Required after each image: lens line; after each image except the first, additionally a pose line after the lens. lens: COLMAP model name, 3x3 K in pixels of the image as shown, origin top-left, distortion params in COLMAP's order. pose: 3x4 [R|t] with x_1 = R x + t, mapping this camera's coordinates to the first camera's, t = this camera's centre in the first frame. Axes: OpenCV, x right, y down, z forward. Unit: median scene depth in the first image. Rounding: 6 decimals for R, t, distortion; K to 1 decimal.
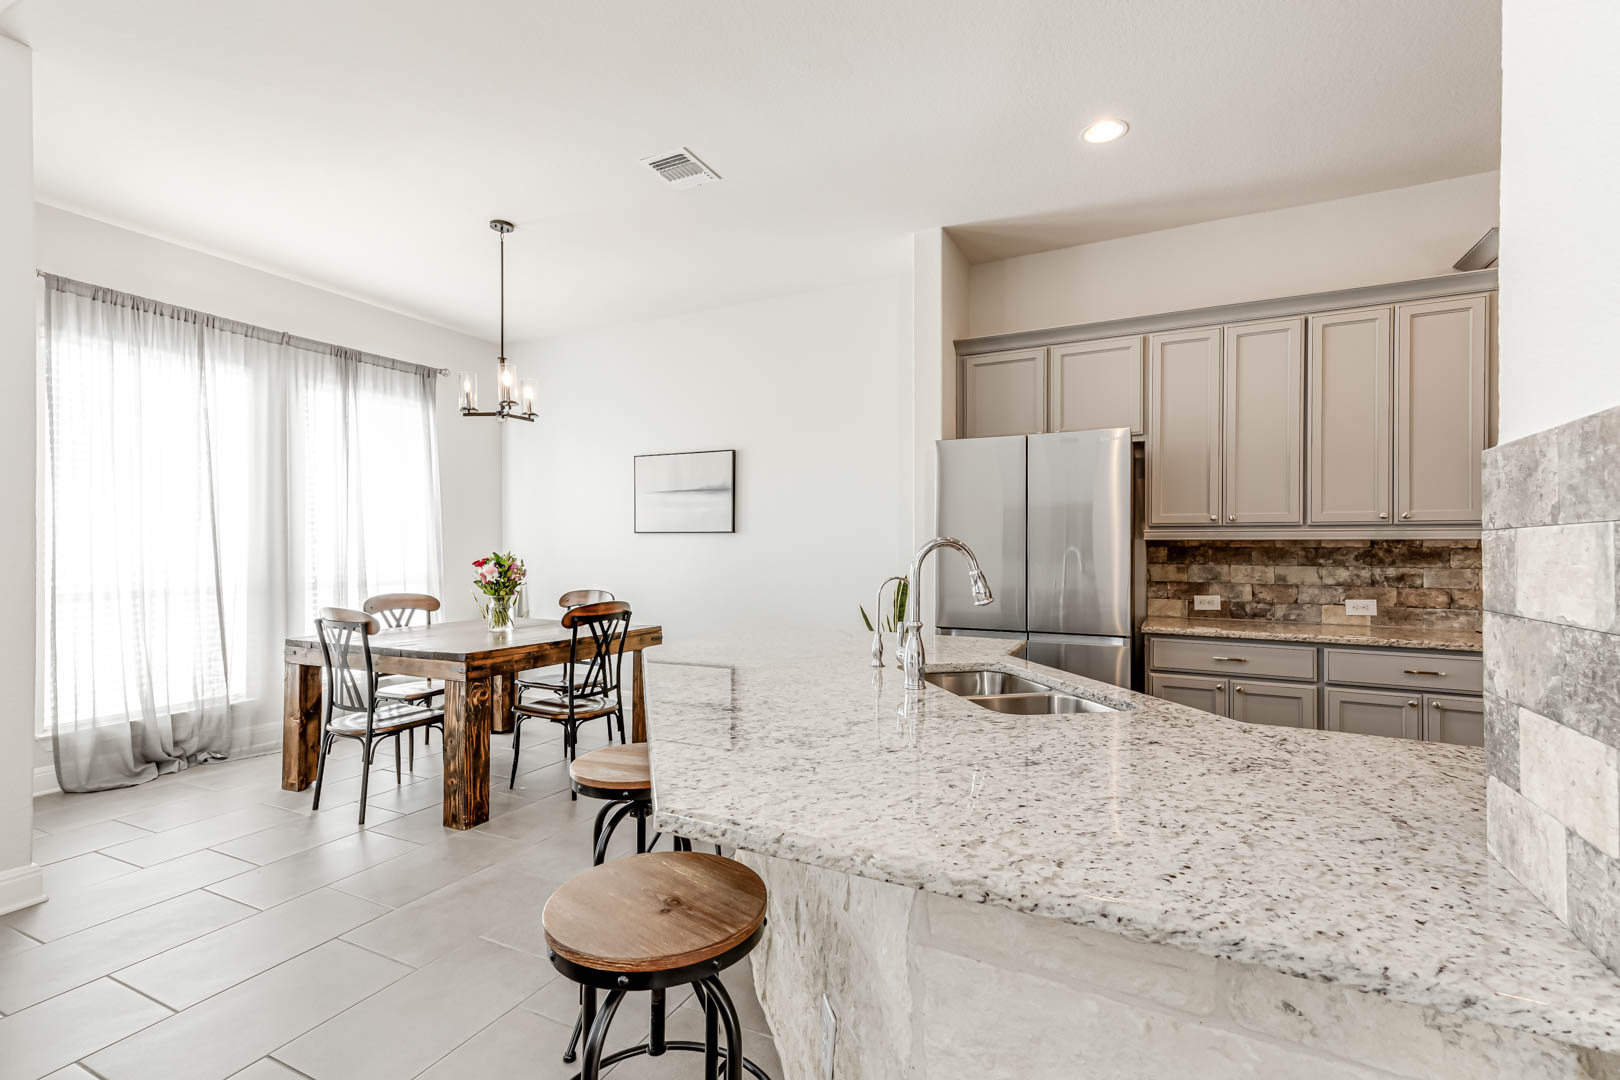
lens RADIAL K [[738.3, 0, 846.5], [0, 738.3, 544.0], [0, 0, 1]] dist [0.033347, -0.001061]
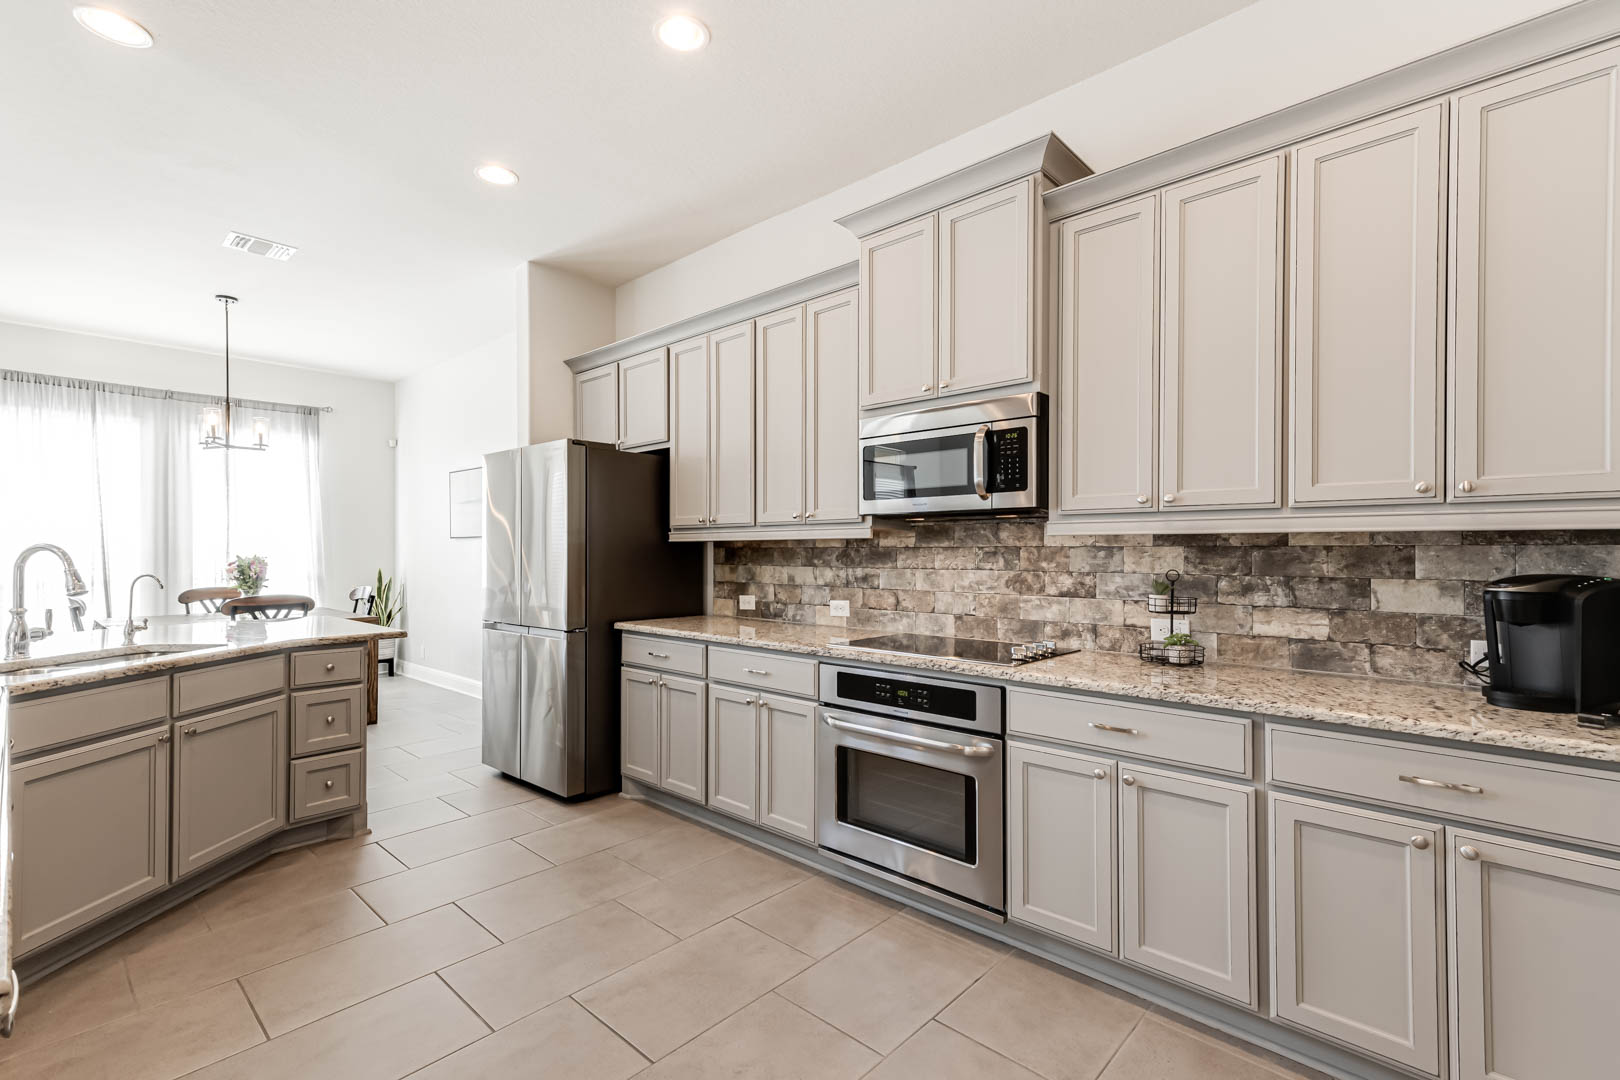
lens RADIAL K [[738.3, 0, 814.4], [0, 738.3, 546.8], [0, 0, 1]] dist [0.033347, -0.001061]
pose [[0.958108, -0.005430, -0.286357, 0.880407], [0.005315, 0.999985, -0.001180, 0.004485], [0.286359, -0.000391, 0.958122, 0.057802]]
